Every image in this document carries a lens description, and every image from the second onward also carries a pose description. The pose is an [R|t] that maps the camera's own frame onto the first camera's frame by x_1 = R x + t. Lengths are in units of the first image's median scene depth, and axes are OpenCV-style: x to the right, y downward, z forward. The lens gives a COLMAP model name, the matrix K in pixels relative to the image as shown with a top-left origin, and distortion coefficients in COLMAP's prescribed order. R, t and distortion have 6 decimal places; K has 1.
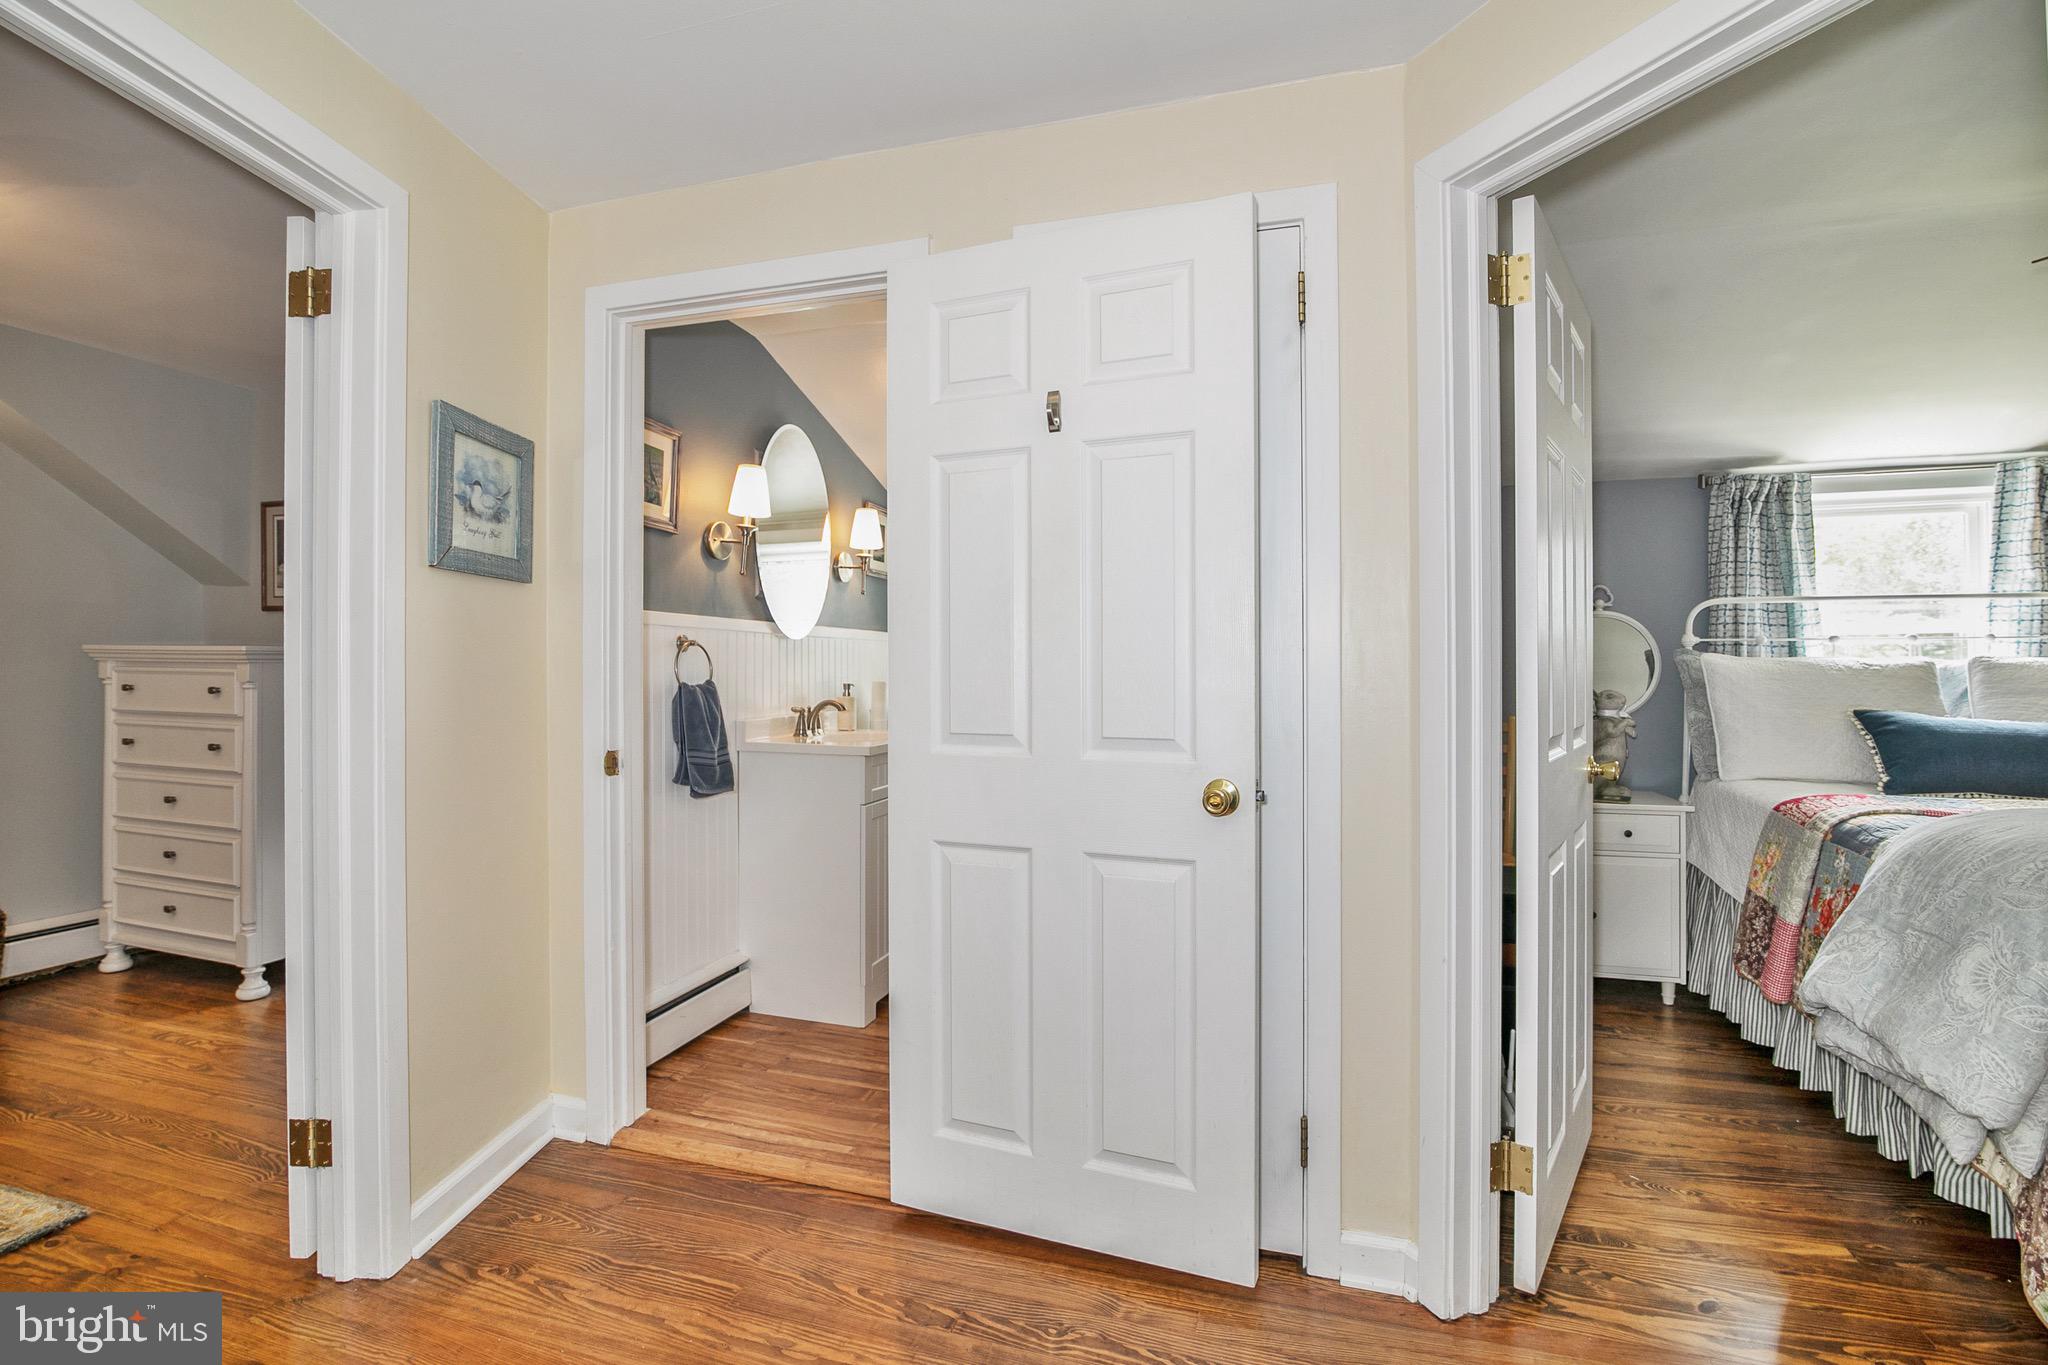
lens RADIAL K [[944.4, 0, 1024.5], [0, 944.4, 676.5], [0, 0, 1]] dist [-0.019865, 0.000393]
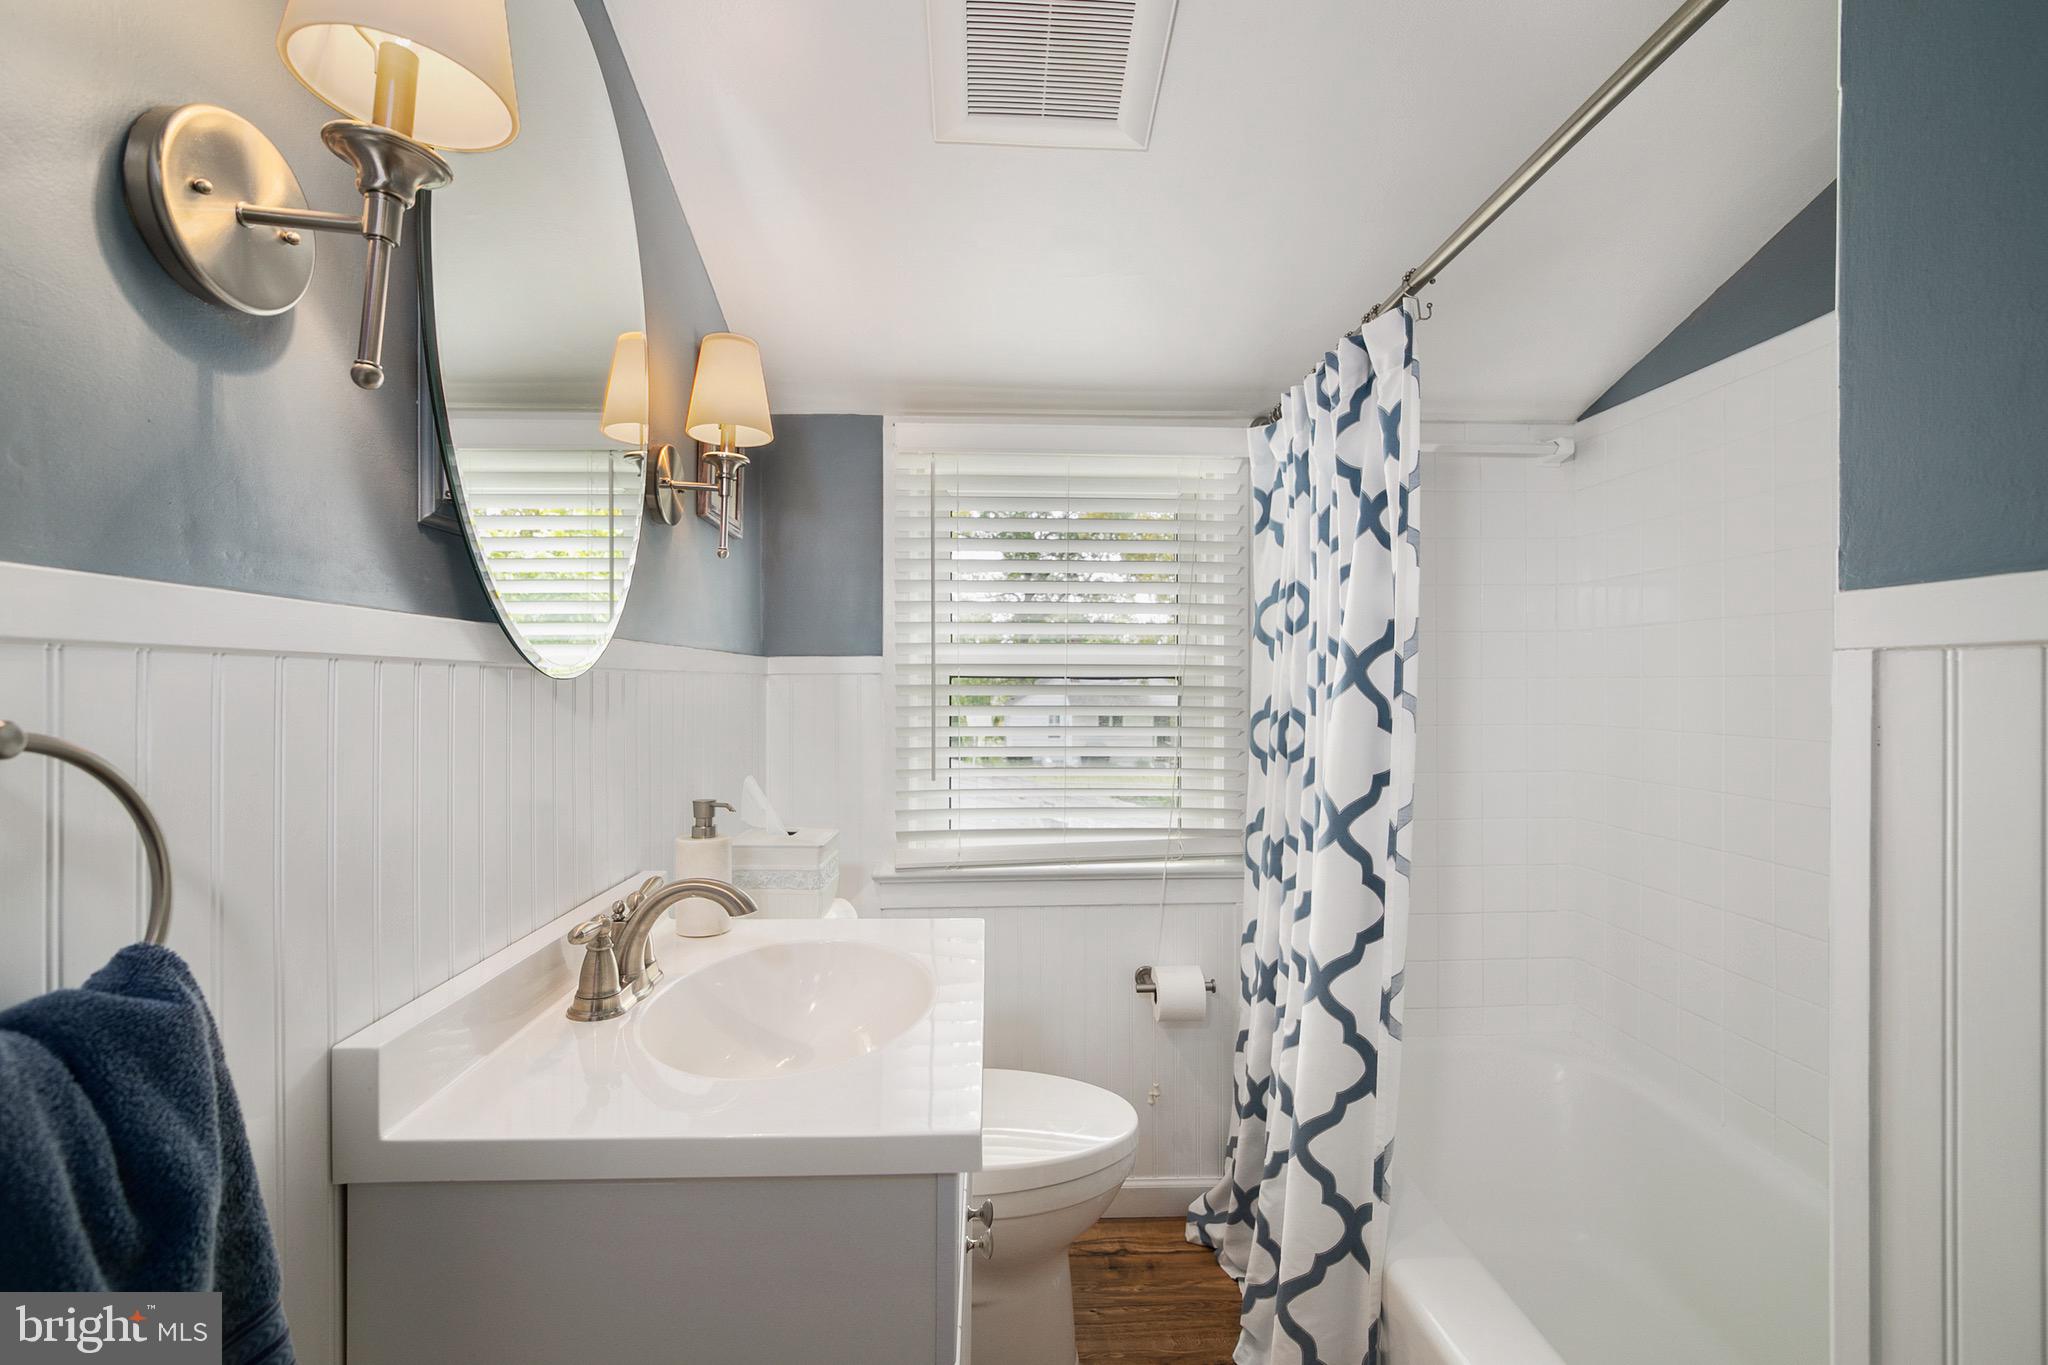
lens RADIAL K [[944.4, 0, 1024.5], [0, 944.4, 676.5], [0, 0, 1]] dist [-0.019865, 0.000393]
pose [[0.948956, -0.000569, 0.315408, -0.226550], [0.003198, 0.999964, -0.007820, -0.043591], [-0.315392, 0.008429, 0.948924, 0.763628]]
